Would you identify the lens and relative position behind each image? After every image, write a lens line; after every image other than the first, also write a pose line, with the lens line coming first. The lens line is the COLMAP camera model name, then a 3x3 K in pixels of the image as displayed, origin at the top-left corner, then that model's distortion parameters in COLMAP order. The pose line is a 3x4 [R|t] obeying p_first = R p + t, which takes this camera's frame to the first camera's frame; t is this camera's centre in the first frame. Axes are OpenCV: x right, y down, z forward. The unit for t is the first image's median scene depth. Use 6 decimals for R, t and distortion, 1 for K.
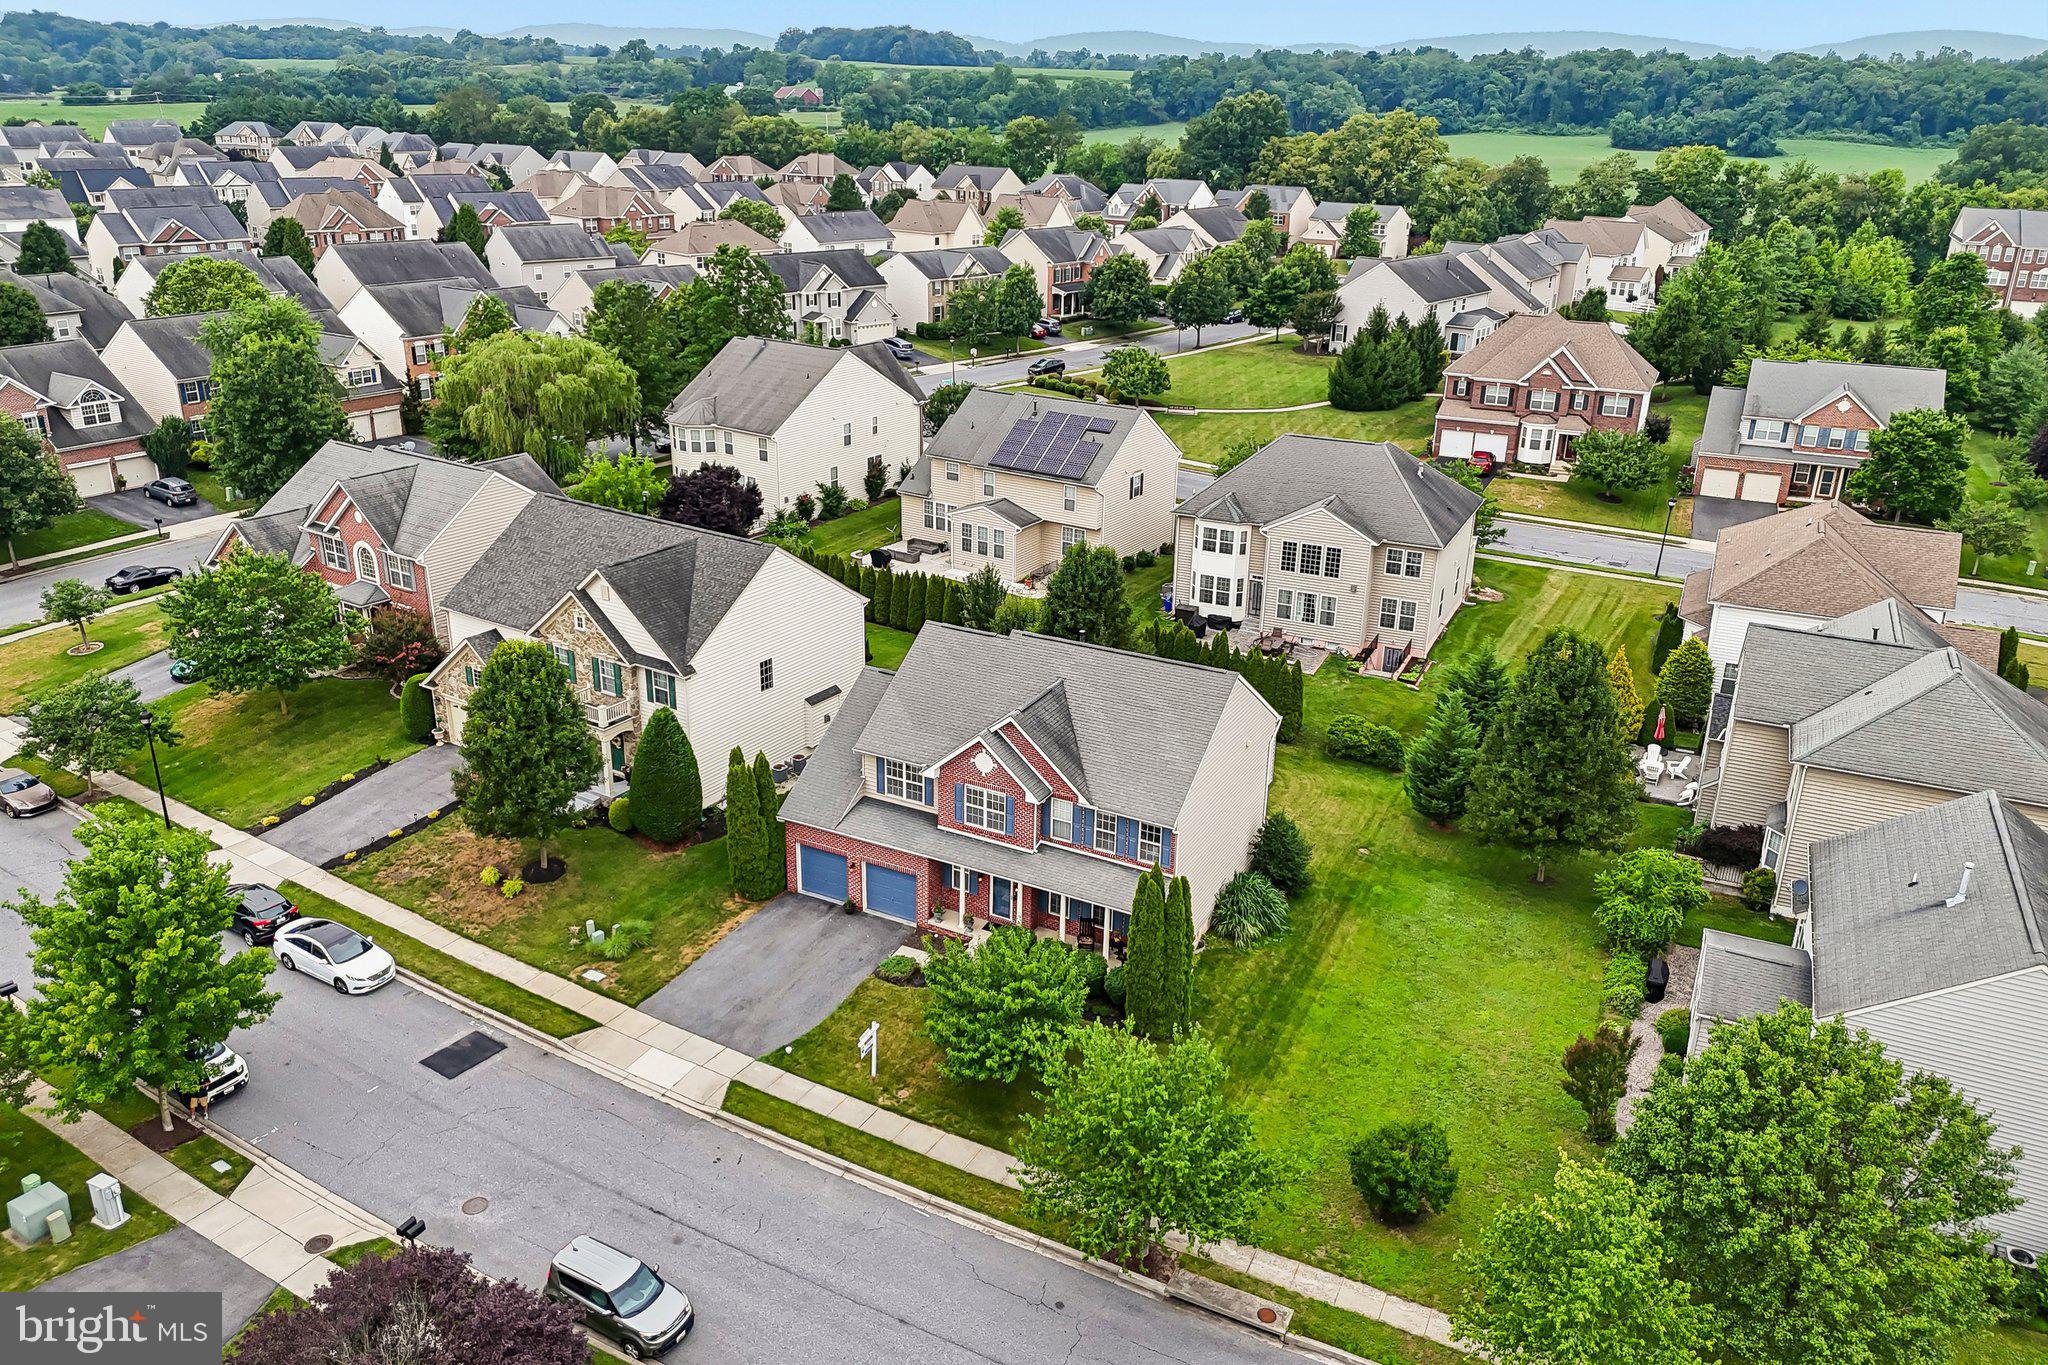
lens RADIAL K [[1501.5, 0, 1025.9], [0, 1501.5, 675.4], [0, 0, 1]] dist [0.085687, -0.094159]
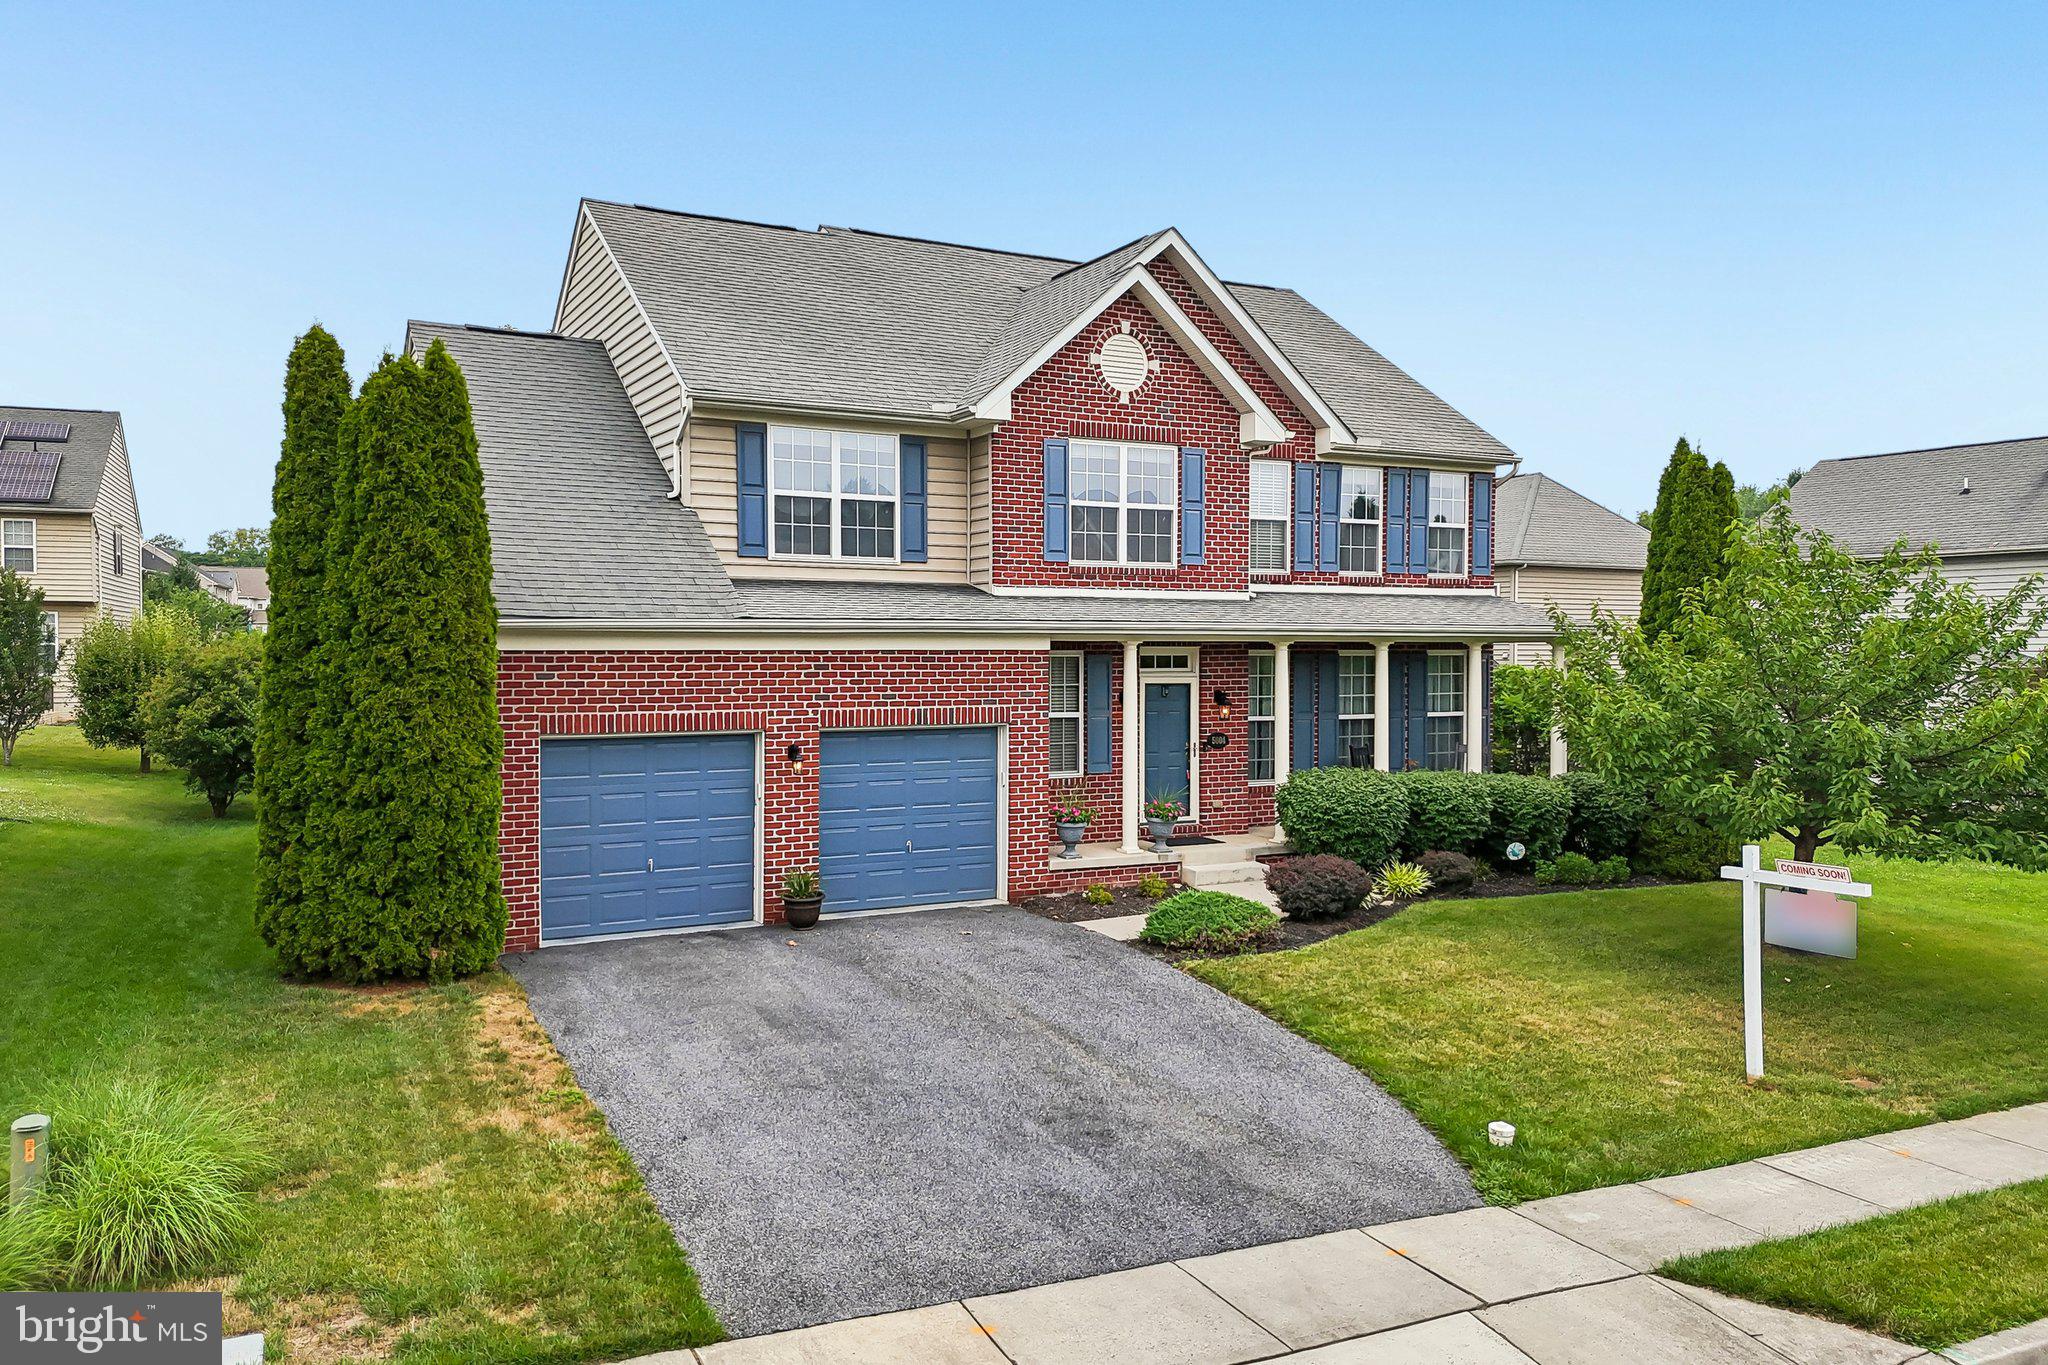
lens RADIAL K [[1501.5, 0, 1025.9], [0, 1501.5, 675.4], [0, 0, 1]] dist [0.085687, -0.094159]
pose [[0.558479, -0.034395, 0.828806, -0.197862], [0.310546, 0.935151, -0.170449, 0.104557], [-0.769196, 0.352575, 0.532943, 0.472889]]
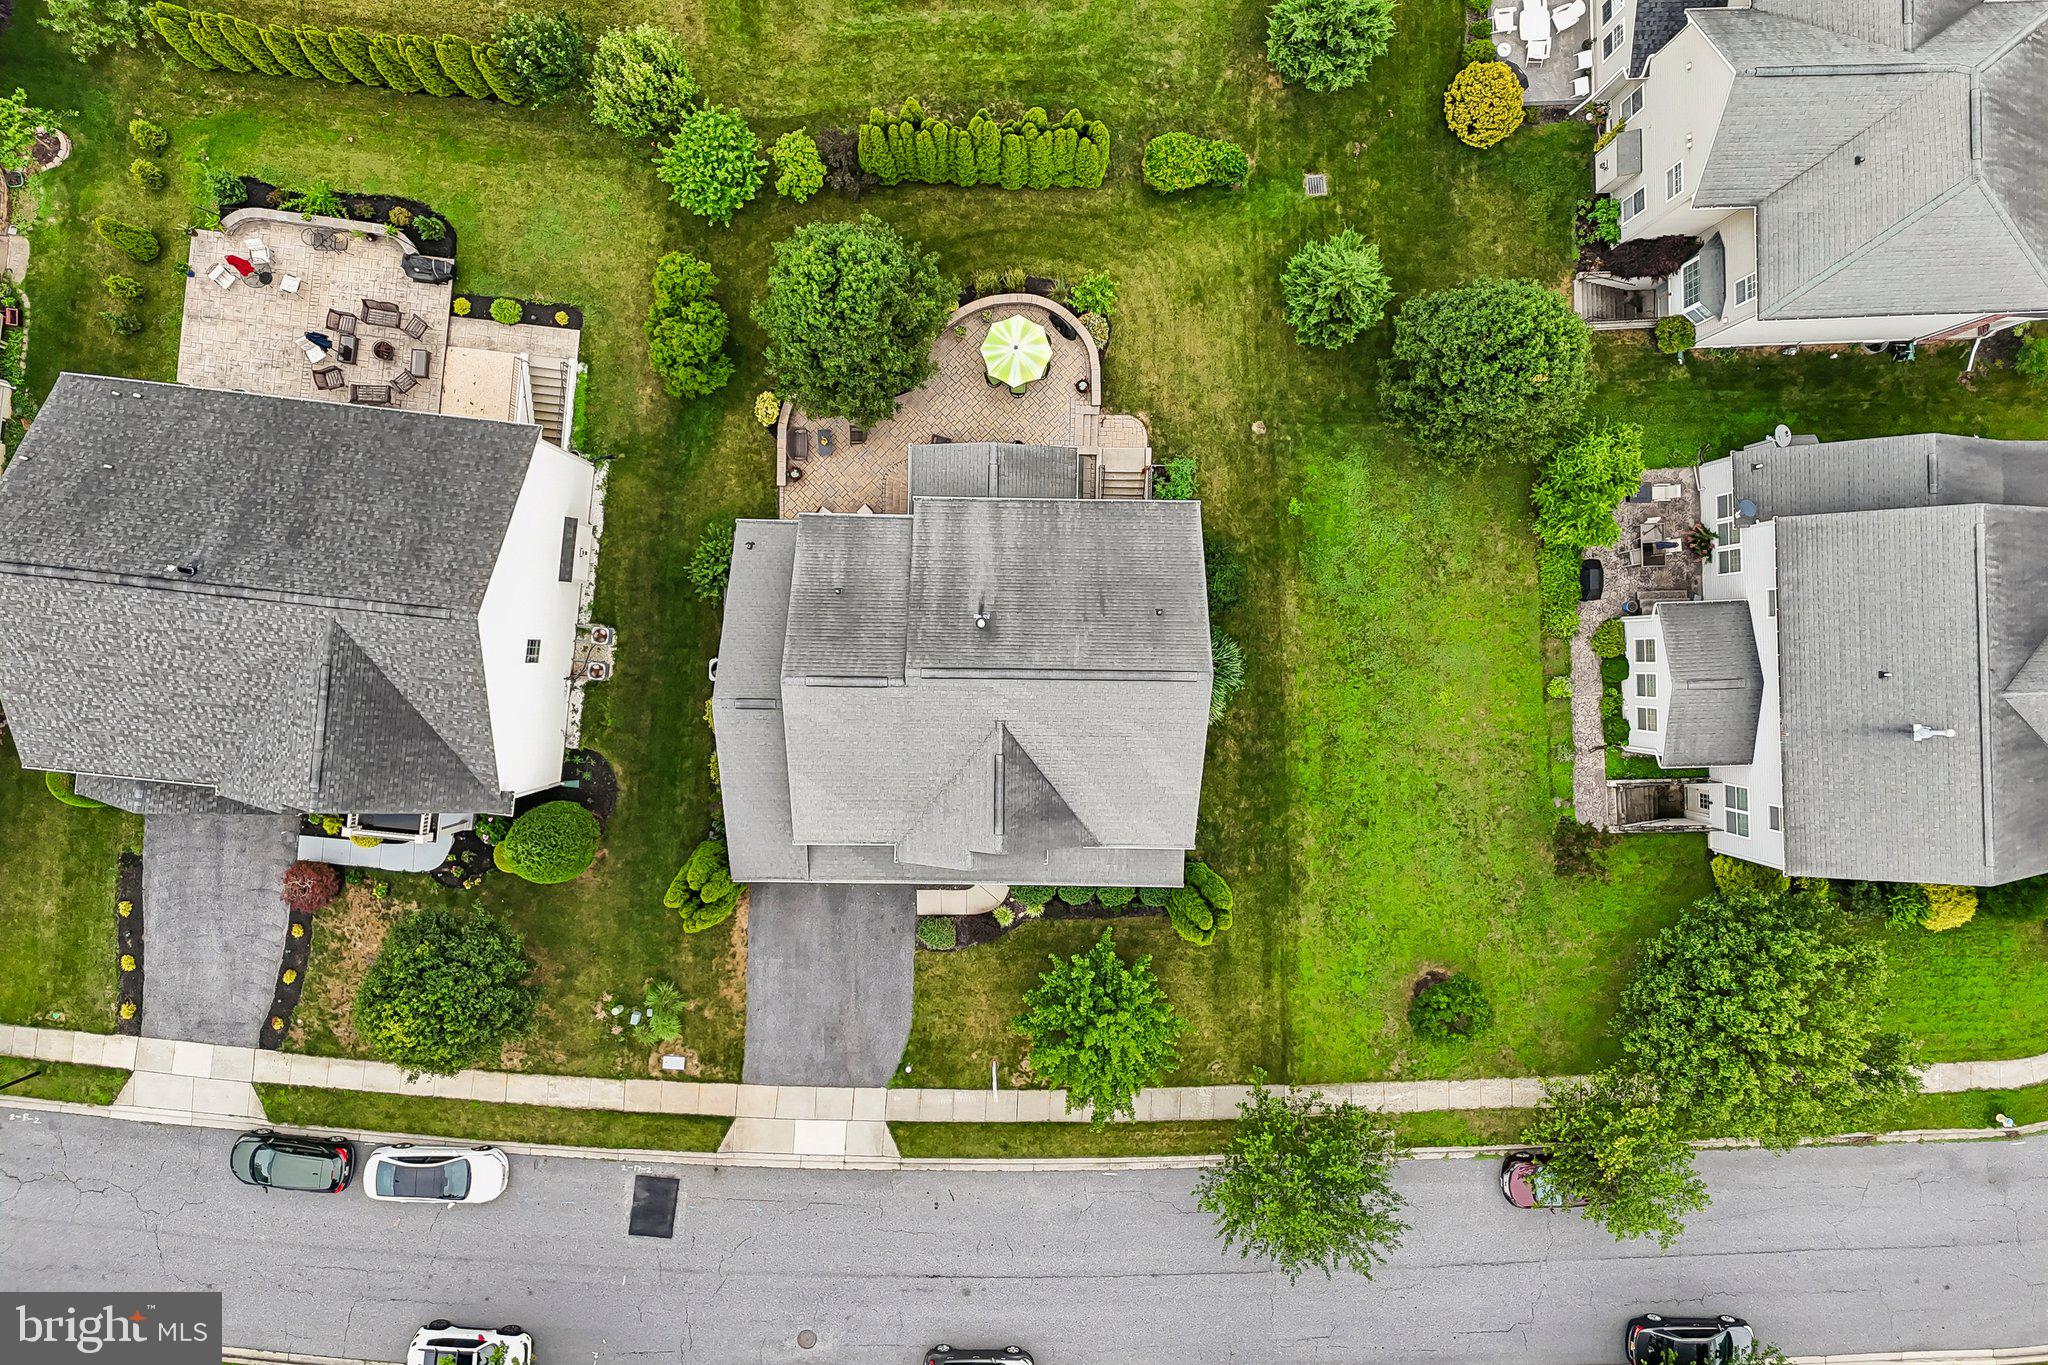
lens RADIAL K [[1501.5, 0, 1025.9], [0, 1501.5, 675.4], [0, 0, 1]] dist [0.085687, -0.094159]
pose [[0.891795, -0.452321, -0.010344, 0.033069], [0.165518, 0.304887, 0.937895, -0.453378], [-0.421076, -0.838123, 0.346764, 0.426584]]
